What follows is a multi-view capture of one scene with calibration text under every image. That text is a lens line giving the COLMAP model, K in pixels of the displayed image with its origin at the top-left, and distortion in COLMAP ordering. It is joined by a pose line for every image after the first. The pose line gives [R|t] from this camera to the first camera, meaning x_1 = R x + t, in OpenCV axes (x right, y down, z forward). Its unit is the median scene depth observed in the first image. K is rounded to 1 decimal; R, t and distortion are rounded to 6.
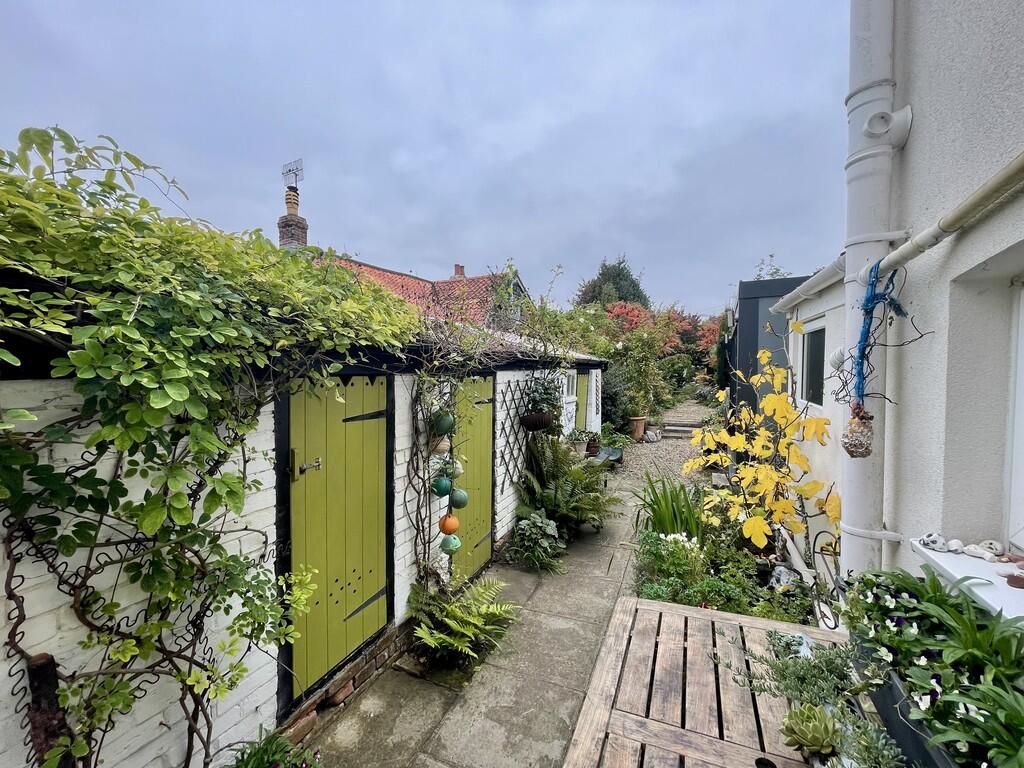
lens RADIAL K [[408.8, 0, 513.3], [0, 408.8, 385.6], [0, 0, 1]] dist [-0.000815, 0.000512]
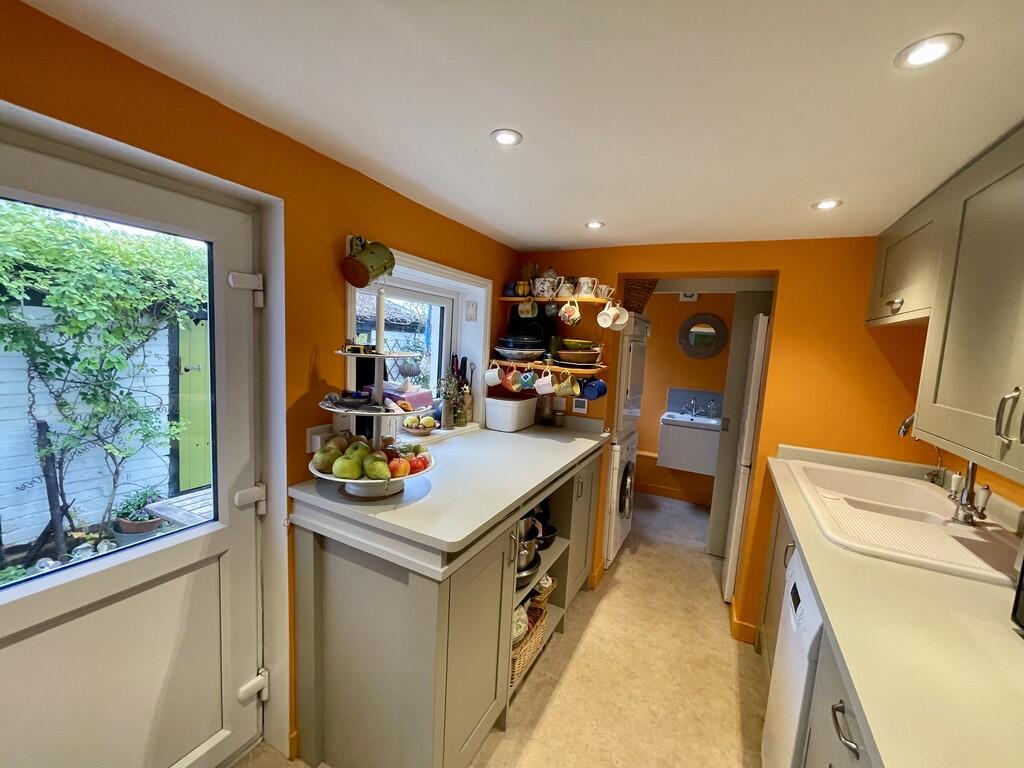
lens RADIAL K [[408.8, 0, 511.8], [0, 408.8, 381.6], [0, 0, 1]] dist [-0.000815, 0.000512]
pose [[0.994658, 0.078086, -0.067516, 1.805191], [-0.074157, 0.995508, 0.058858, 0.077205], [0.071809, -0.053537, 0.995981, -1.234467]]
